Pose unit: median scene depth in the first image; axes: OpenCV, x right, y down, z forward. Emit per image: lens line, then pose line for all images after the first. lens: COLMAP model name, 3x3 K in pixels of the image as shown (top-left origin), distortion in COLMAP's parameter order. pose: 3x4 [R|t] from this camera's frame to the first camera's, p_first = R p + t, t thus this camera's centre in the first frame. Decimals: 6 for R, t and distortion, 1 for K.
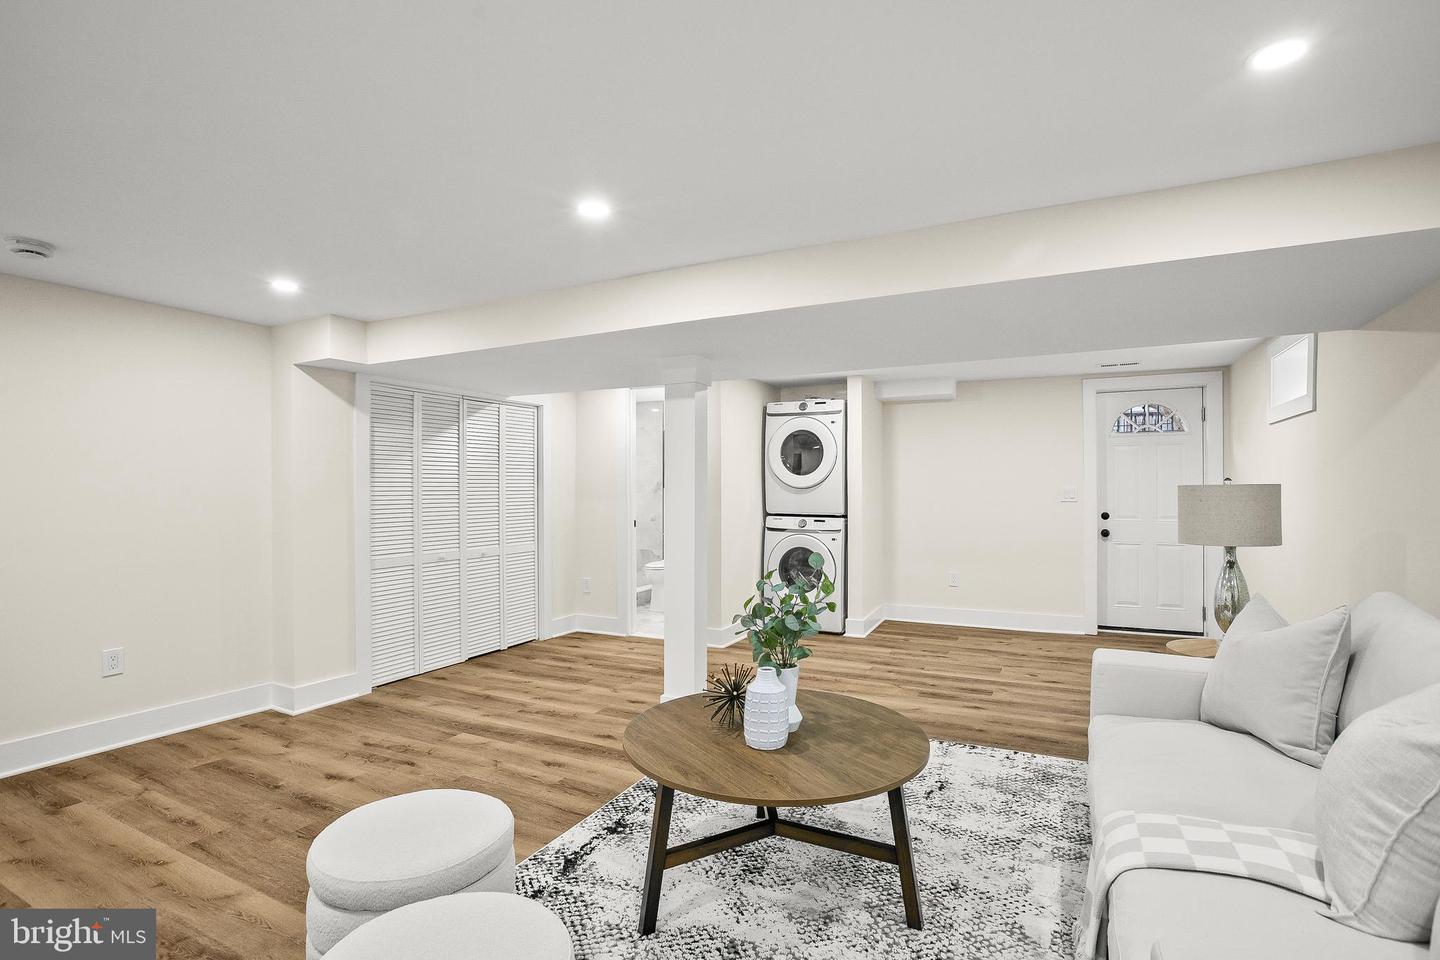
lens RADIAL K [[666.3, 0, 717.7], [0, 666.3, 472.3], [0, 0, 1]] dist [-0.044196, 0.015883]
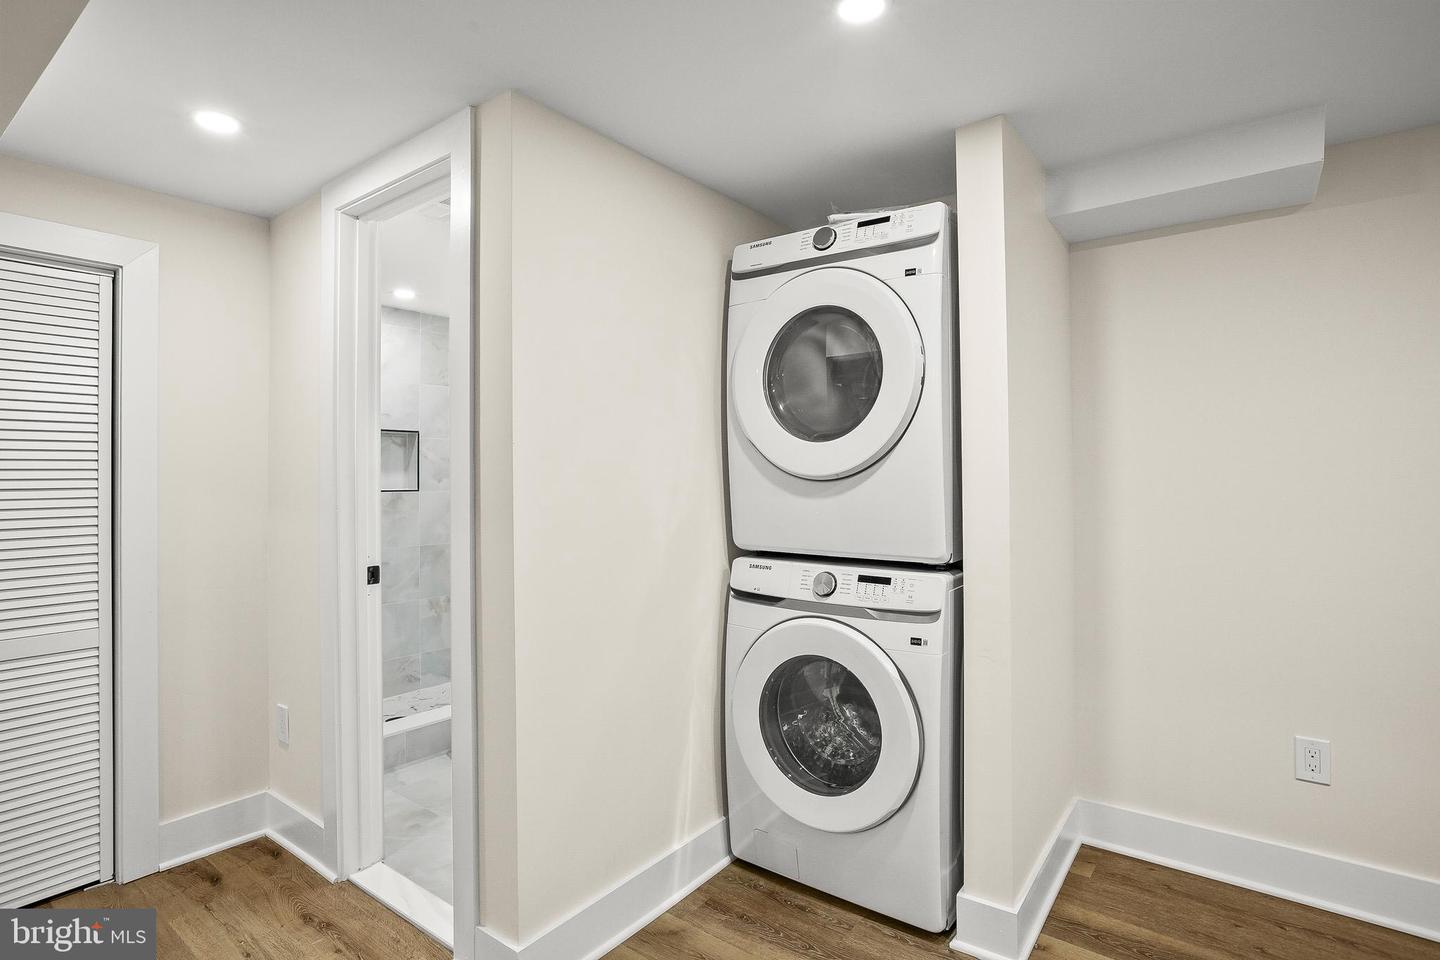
lens RADIAL K [[721.7, 0, 721.0], [0, 721.7, 457.5], [0, 0, 1]] dist [-0.030168, -0.000105]
pose [[0.985502, -0.008856, -0.169431, 0.138146], [0.007896, 0.999949, -0.006338, 0.014411], [0.169478, 0.004908, 0.985522, 0.632571]]
